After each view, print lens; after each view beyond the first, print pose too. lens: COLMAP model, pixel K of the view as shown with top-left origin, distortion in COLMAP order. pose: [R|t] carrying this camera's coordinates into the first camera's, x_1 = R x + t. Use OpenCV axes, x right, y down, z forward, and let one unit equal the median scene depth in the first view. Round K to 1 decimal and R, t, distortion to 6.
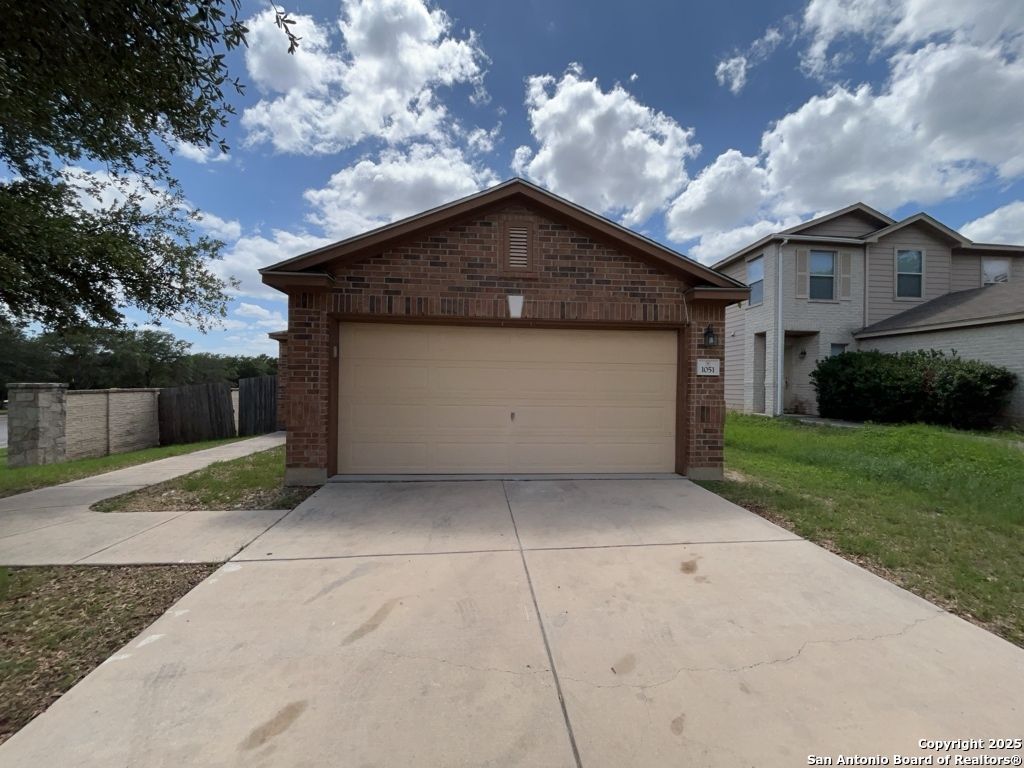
lens RADIAL K [[411.4, 0, 534.5], [0, 411.4, 387.9], [0, 0, 1]] dist [-0.004314, 0.000322]
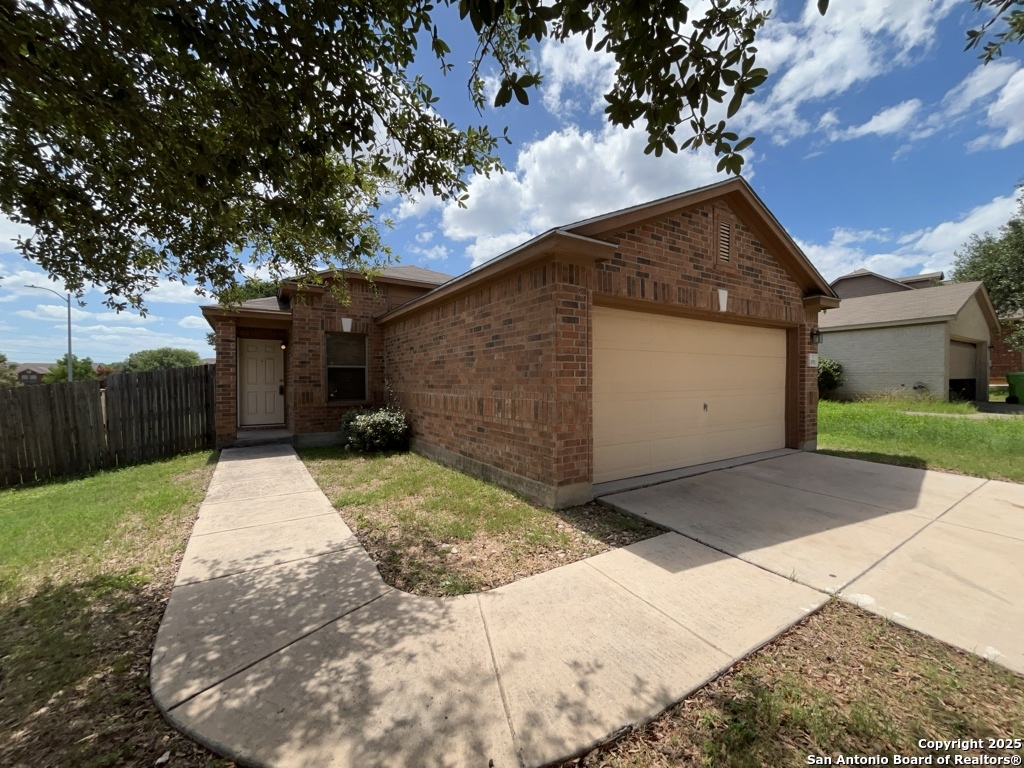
lens RADIAL K [[411.4, 0, 510.1], [0, 411.4, 385.6], [0, 0, 1]] dist [-0.004314, 0.000322]
pose [[0.888014, -0.023746, 0.459203, -0.998693], [0.016864, 0.999676, 0.019084, -0.014427], [-0.459507, -0.009203, 0.888126, 0.335622]]
